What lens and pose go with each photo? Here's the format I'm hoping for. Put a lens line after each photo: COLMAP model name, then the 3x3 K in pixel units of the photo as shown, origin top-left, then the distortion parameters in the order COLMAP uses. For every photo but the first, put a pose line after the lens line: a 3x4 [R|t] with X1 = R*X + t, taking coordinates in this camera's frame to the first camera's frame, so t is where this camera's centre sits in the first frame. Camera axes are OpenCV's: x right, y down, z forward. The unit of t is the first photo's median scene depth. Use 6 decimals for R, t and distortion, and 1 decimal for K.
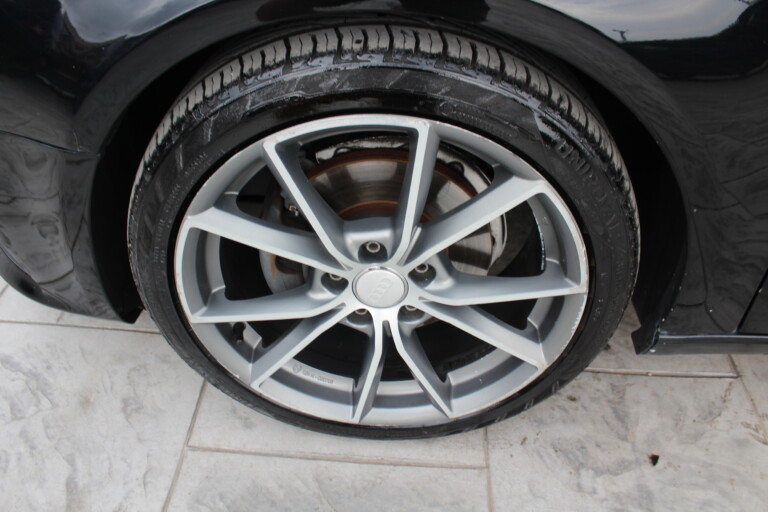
lens RADIAL K [[630.6, 0, 384.2], [0, 630.6, 255.9], [0, 0, 1]] dist [-0.159573, 0.133080]
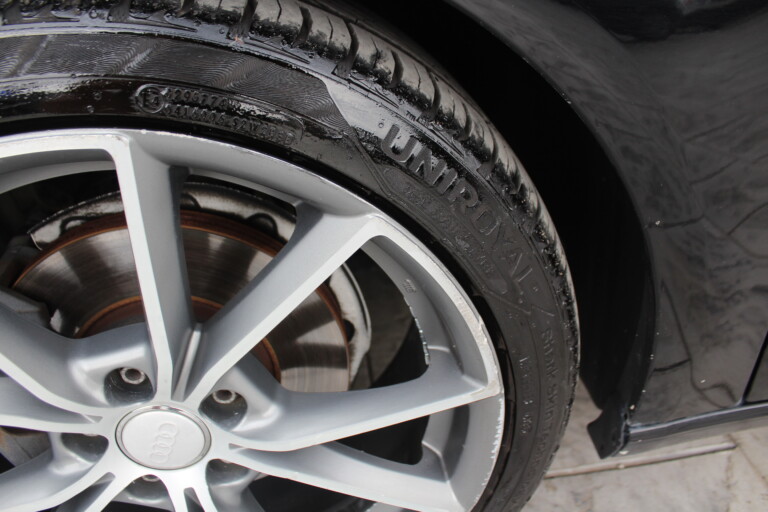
lens RADIAL K [[630.6, 0, 375.7], [0, 630.6, 262.9], [0, 0, 1]] dist [-0.159573, 0.133080]
pose [[0.983855, -0.152080, 0.094348, 0.165510], [0.162163, 0.980562, -0.110455, -0.016312], [-0.075716, 0.123972, 0.989393, 0.395363]]
